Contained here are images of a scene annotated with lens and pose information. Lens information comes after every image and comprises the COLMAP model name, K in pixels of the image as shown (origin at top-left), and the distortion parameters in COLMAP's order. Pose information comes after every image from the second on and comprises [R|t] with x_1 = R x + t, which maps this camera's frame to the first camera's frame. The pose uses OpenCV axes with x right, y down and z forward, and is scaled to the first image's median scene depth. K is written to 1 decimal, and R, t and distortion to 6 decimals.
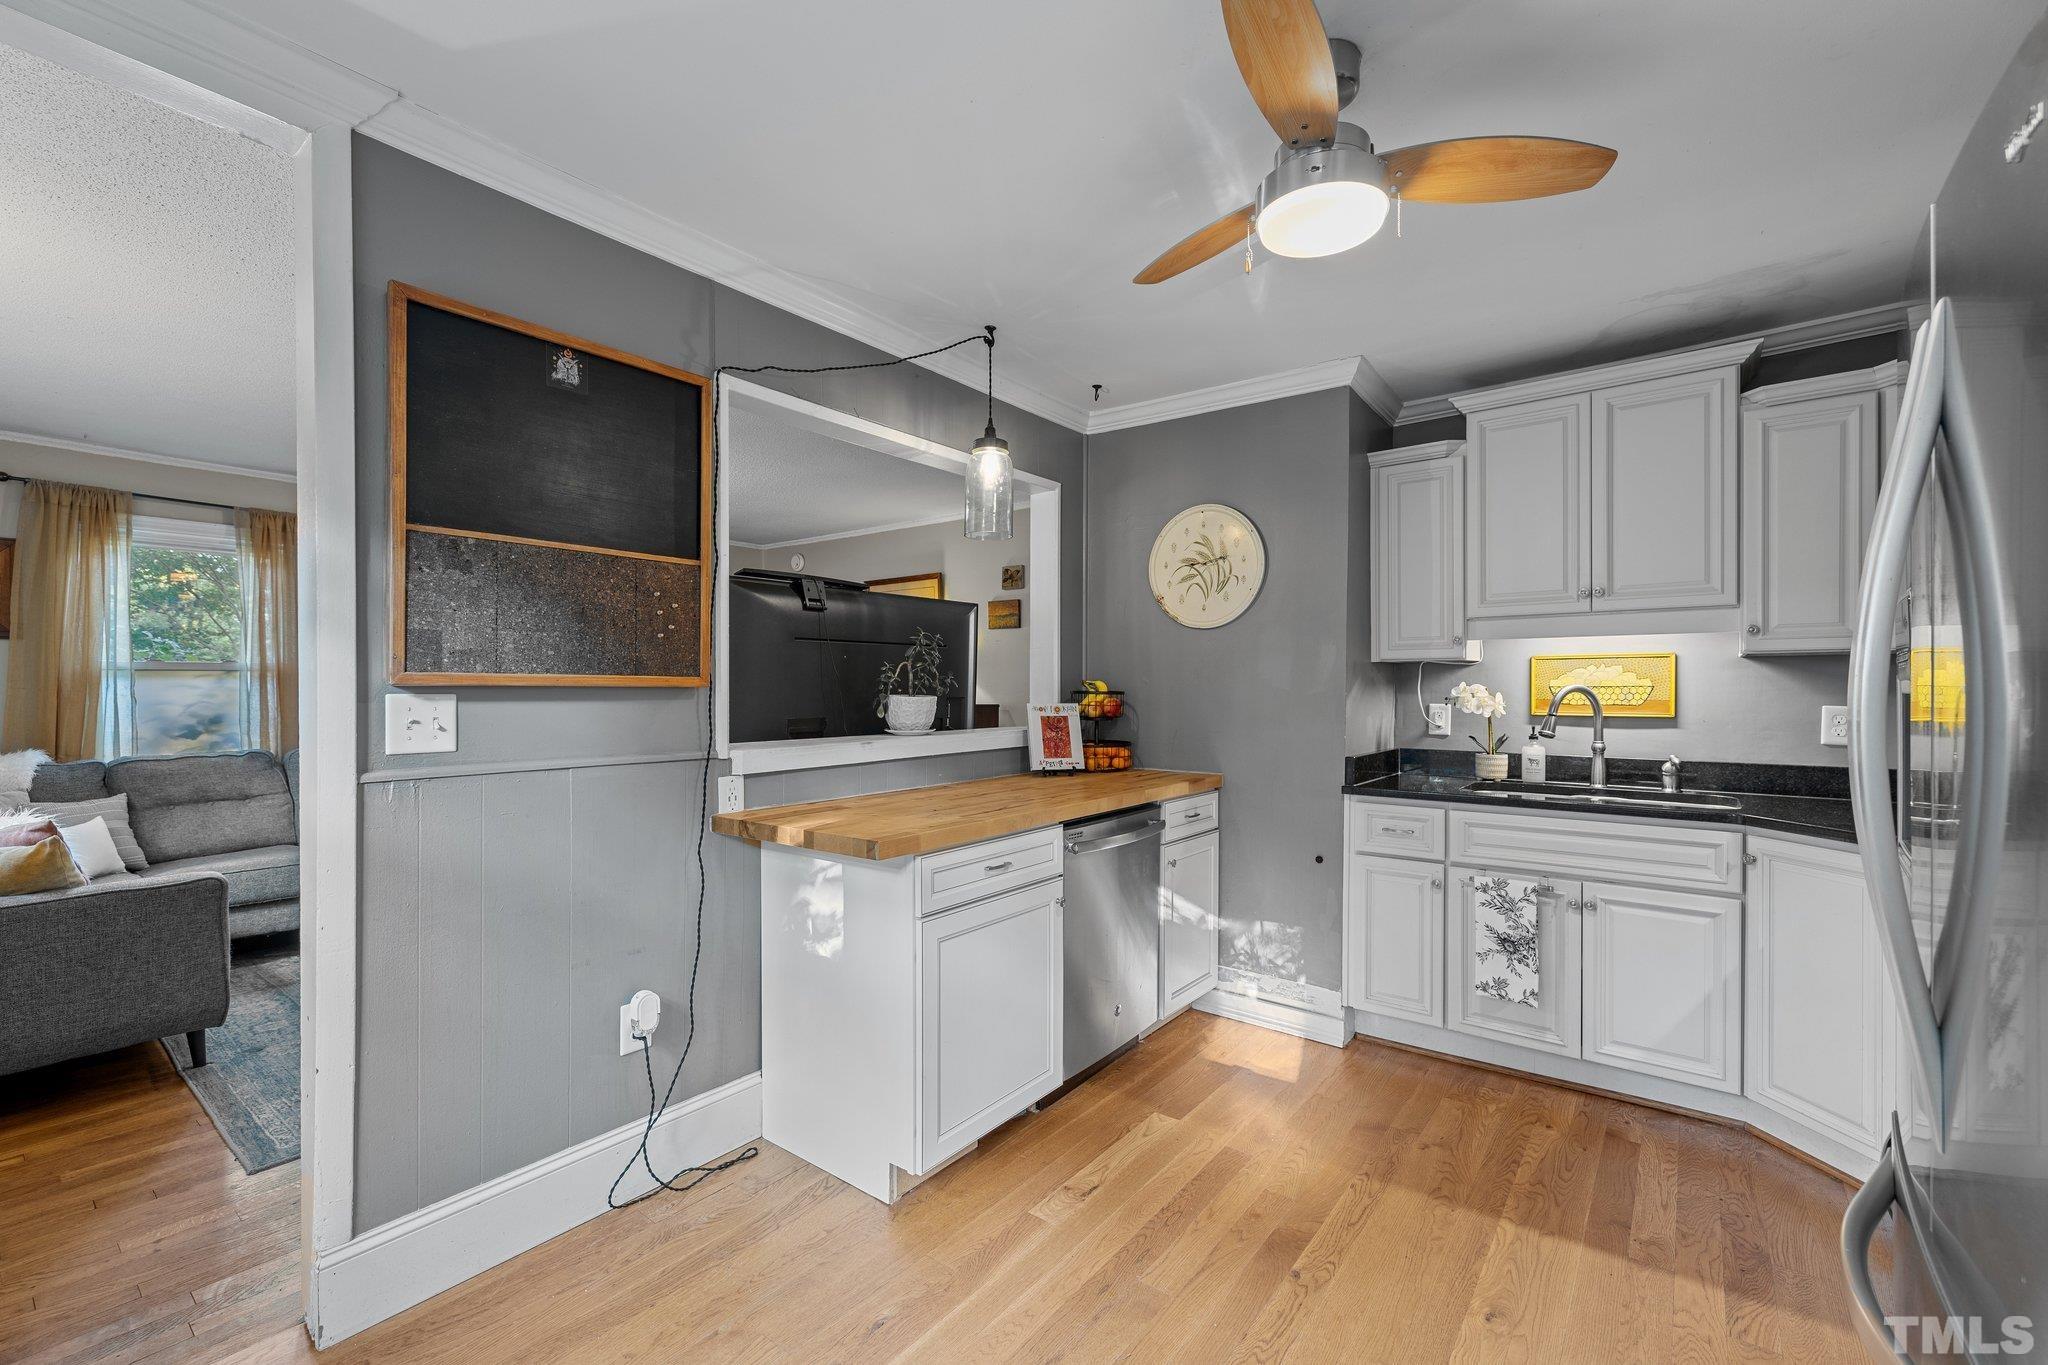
lens RADIAL K [[860.4, 0, 1027.2], [0, 860.4, 691.7], [0, 0, 1]] dist [0.000217, 0.000051]
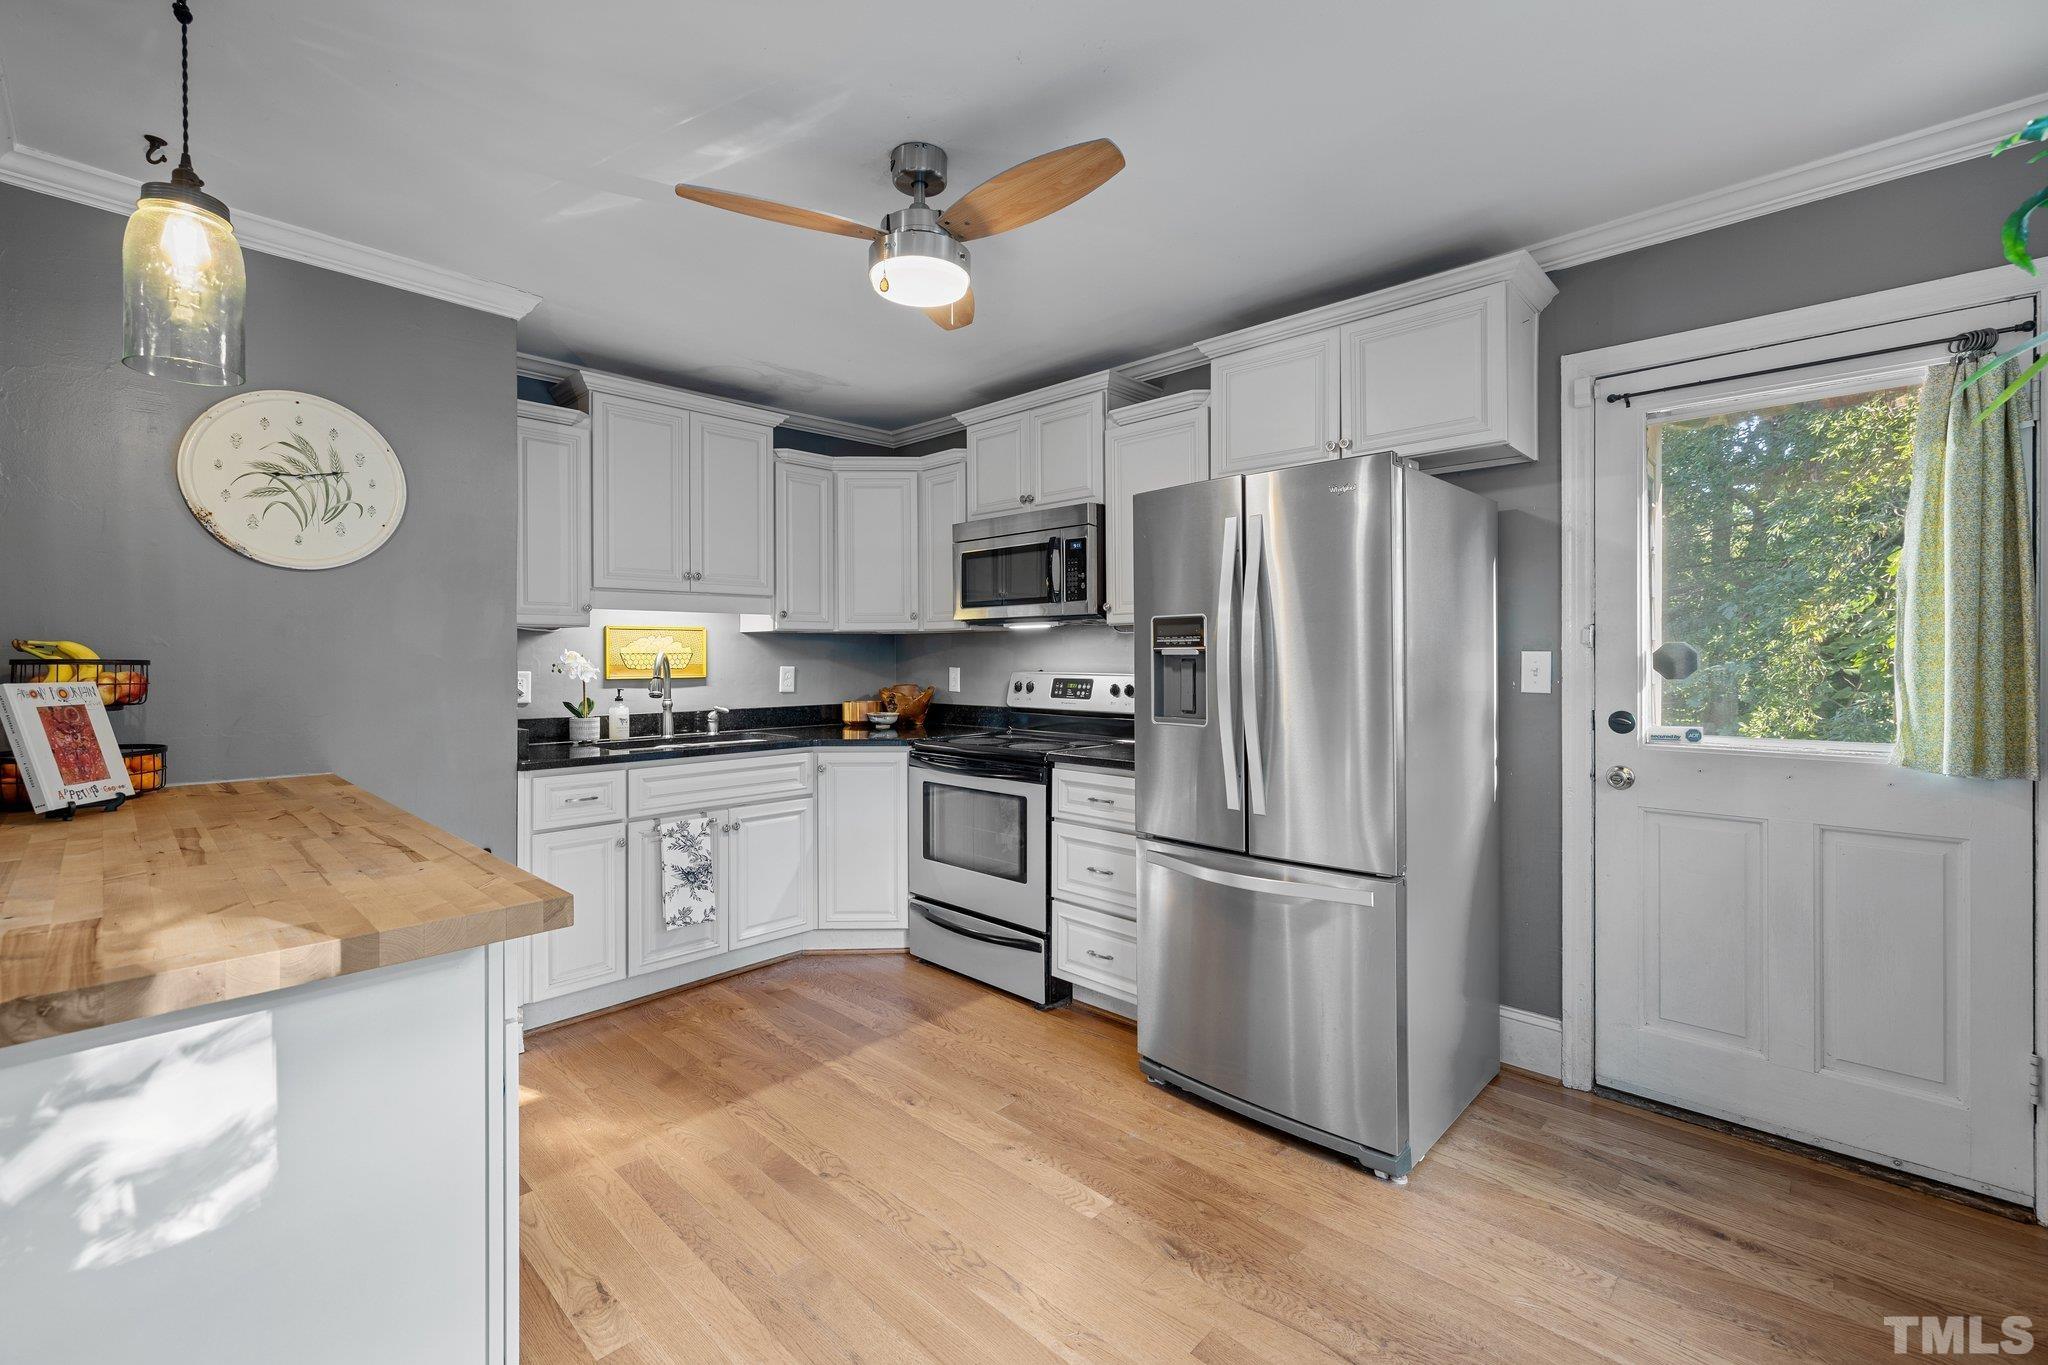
lens RADIAL K [[861.8, 0, 1019.5], [0, 861.8, 658.5], [0, 0, 1]] dist [-0.000707, -0.000046]
pose [[0.109875, -0.003009, 0.993941, -0.468354], [0.006046, 0.999979, 0.002359, 0.001213], [-0.993927, 0.005750, 0.109891, 0.373713]]
